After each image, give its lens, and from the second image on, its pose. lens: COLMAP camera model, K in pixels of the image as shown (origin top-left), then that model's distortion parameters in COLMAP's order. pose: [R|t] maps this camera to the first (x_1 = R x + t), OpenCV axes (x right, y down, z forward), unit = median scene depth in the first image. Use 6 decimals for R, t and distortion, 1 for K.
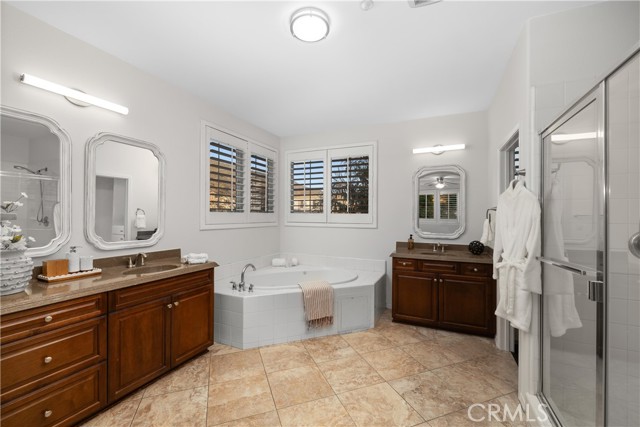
lens RADIAL K [[267.1, 0, 319.4], [0, 267.1, 215.6], [0, 0, 1]] dist [-0.002698, -0.001417]
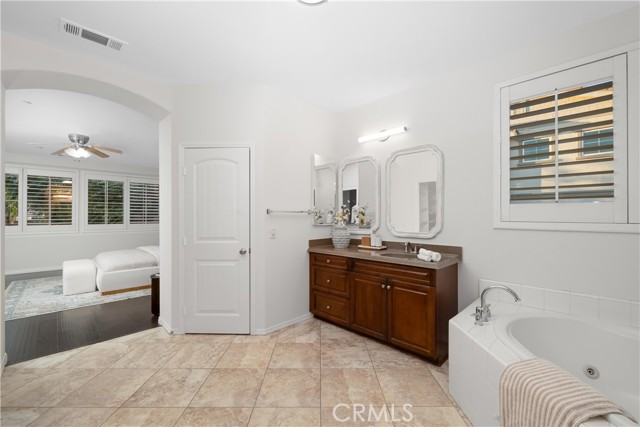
lens RADIAL K [[267.1, 0, 322.8], [0, 267.1, 214.4], [0, 0, 1]] dist [-0.002698, -0.001417]
pose [[-0.349060, -0.009466, -0.937052, 0.646961], [-0.001032, 0.999952, -0.009717, 0.032049], [0.937100, -0.002425, -0.349053, 1.161340]]
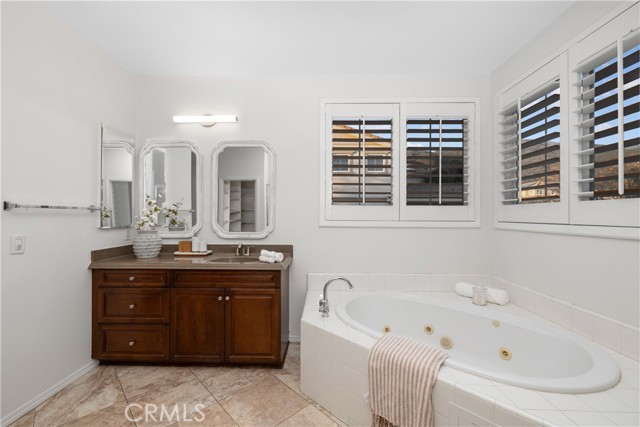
lens RADIAL K [[267.1, 0, 317.3], [0, 267.1, 214.9], [0, 0, 1]] dist [-0.002698, -0.001417]
pose [[0.397378, -0.004675, -0.917643, 0.503155], [-0.001769, 0.999981, -0.005860, 0.031593], [0.917653, 0.003952, 0.397363, 0.933766]]
